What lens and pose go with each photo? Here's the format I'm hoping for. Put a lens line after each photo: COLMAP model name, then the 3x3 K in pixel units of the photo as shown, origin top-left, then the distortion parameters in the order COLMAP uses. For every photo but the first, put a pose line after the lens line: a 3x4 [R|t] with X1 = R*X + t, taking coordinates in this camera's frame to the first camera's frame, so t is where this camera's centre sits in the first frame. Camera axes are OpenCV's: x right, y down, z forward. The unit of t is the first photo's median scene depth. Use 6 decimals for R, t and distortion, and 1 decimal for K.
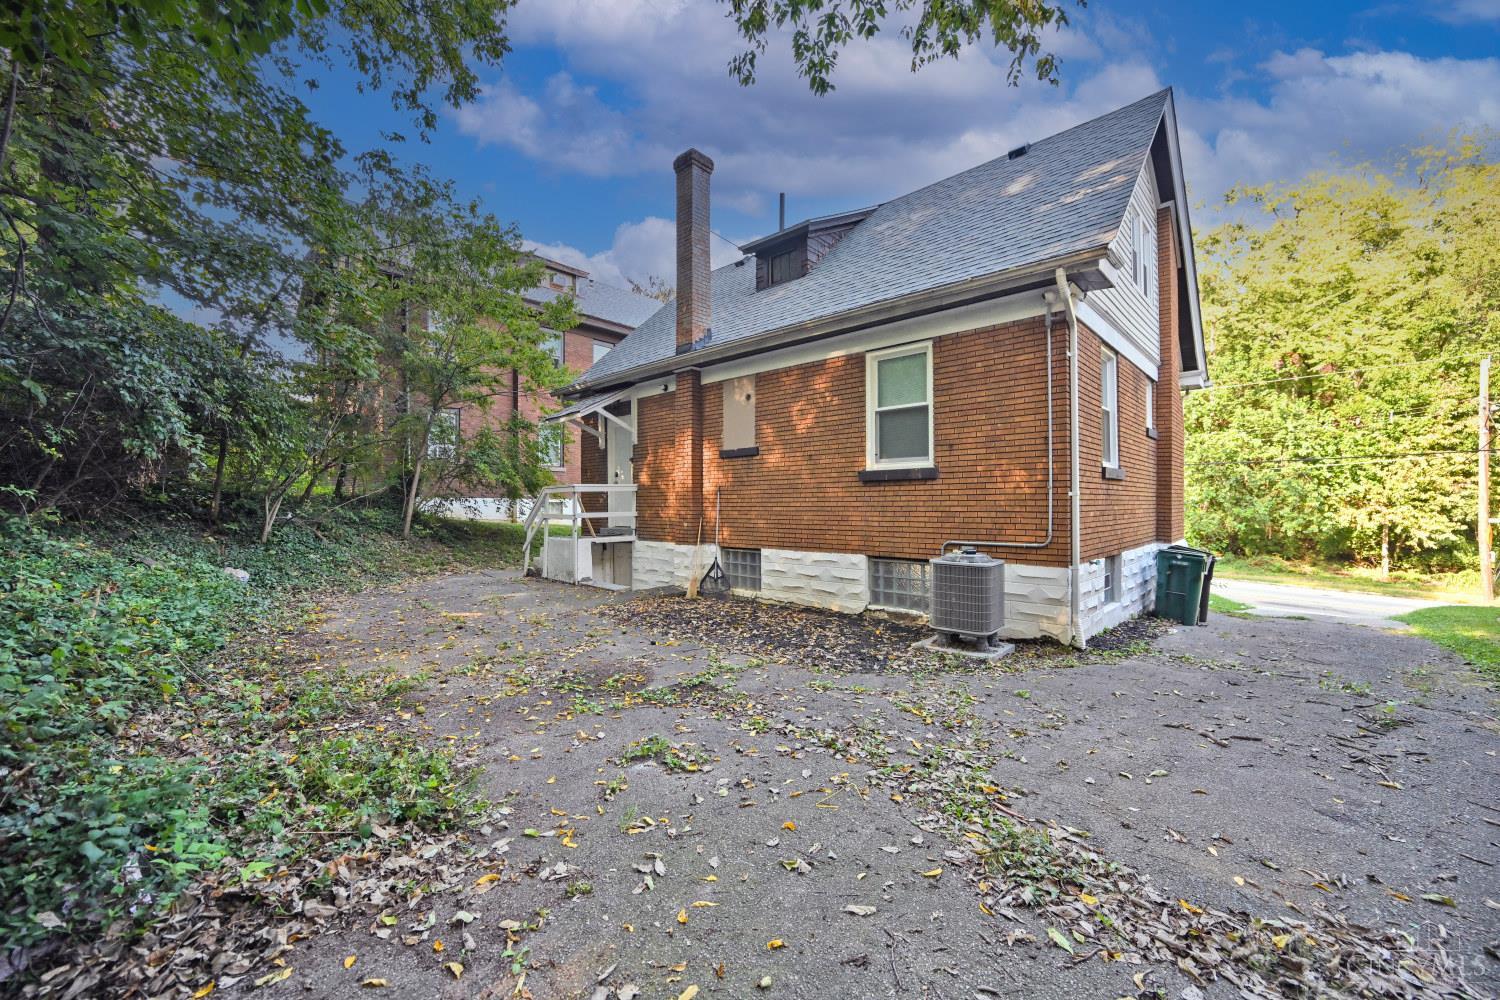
lens RADIAL K [[592.8, 0, 751.1], [0, 592.8, 502.0], [0, 0, 1]] dist [-0.000054, -0.000786]
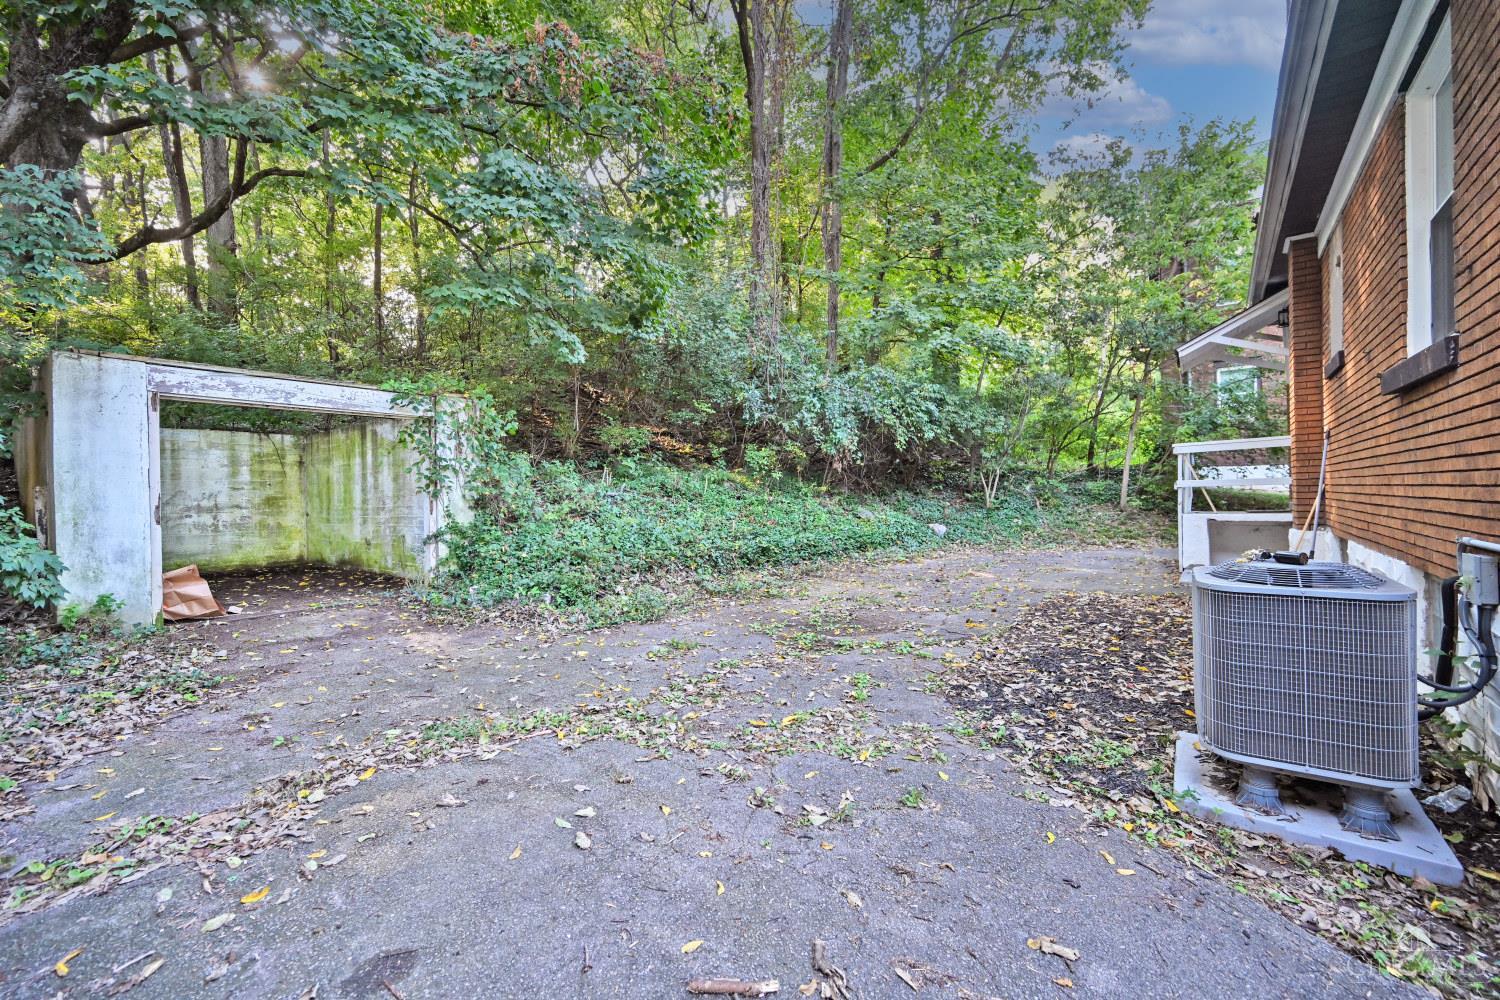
lens RADIAL K [[592.8, 0, 743.9], [0, 592.8, 496.6], [0, 0, 1]] dist [-0.000054, -0.000786]
pose [[0.087386, 0.008059, -0.996142, 0.471128], [0.023470, 0.999673, 0.010146, 0.019499], [0.995898, -0.024266, 0.087168, 0.387197]]
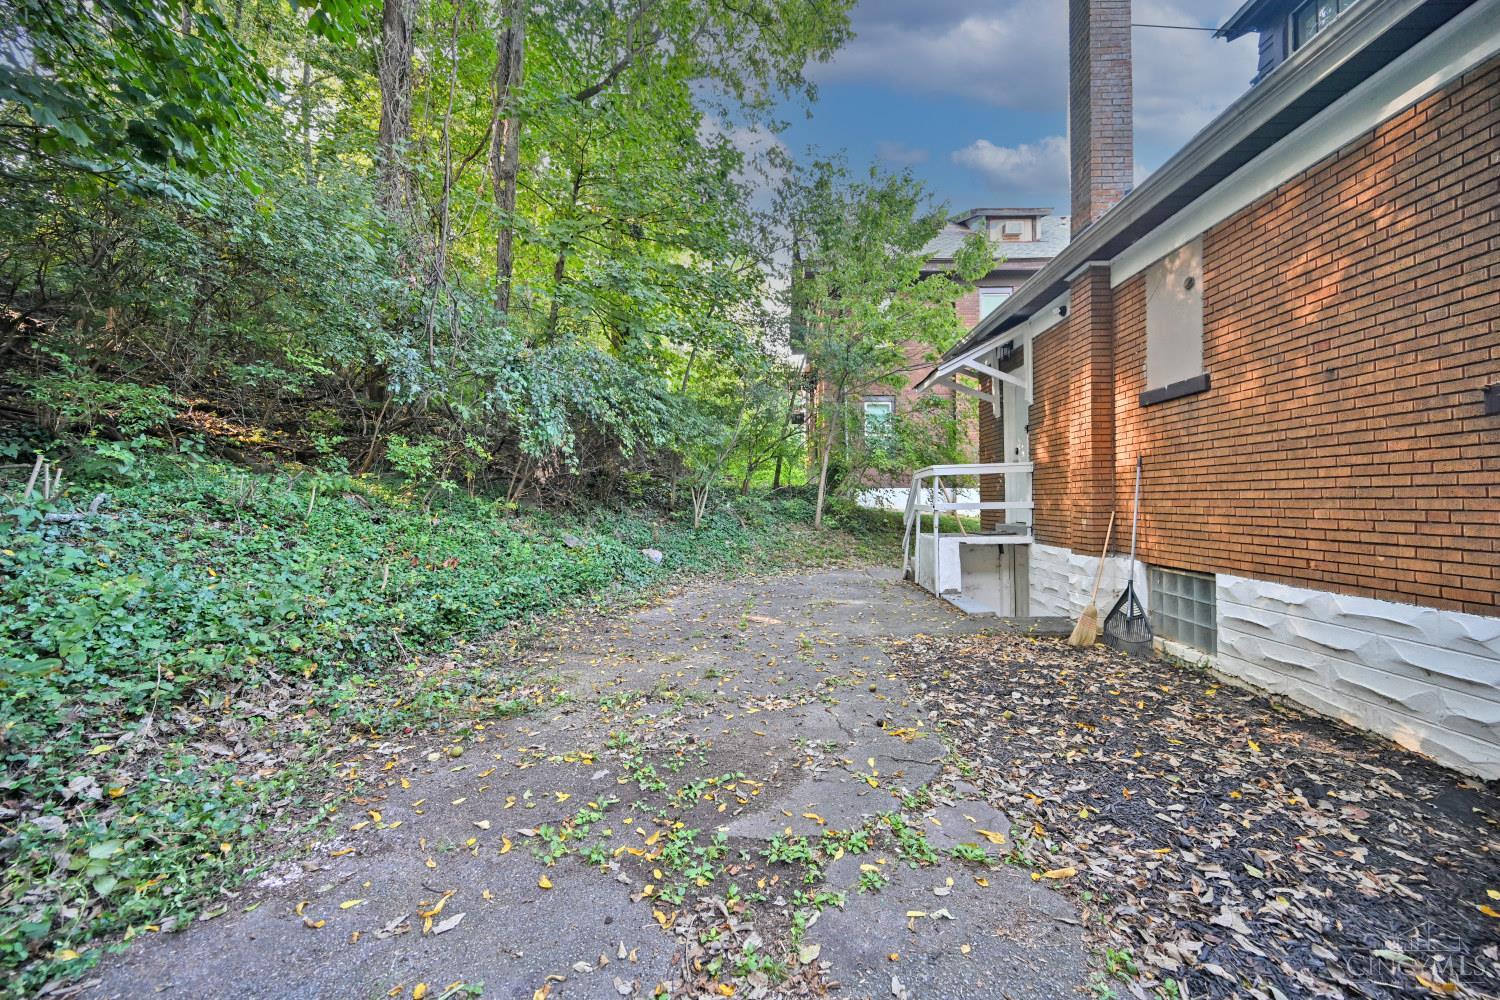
lens RADIAL K [[592.8, 0, 750.9], [0, 592.8, 497.3], [0, 0, 1]] dist [-0.000054, -0.000786]
pose [[0.662920, -0.005960, -0.748667, 0.125415], [0.009399, 0.999956, 0.000363, 0.009161], [0.748632, -0.007278, 0.662946, 0.344748]]
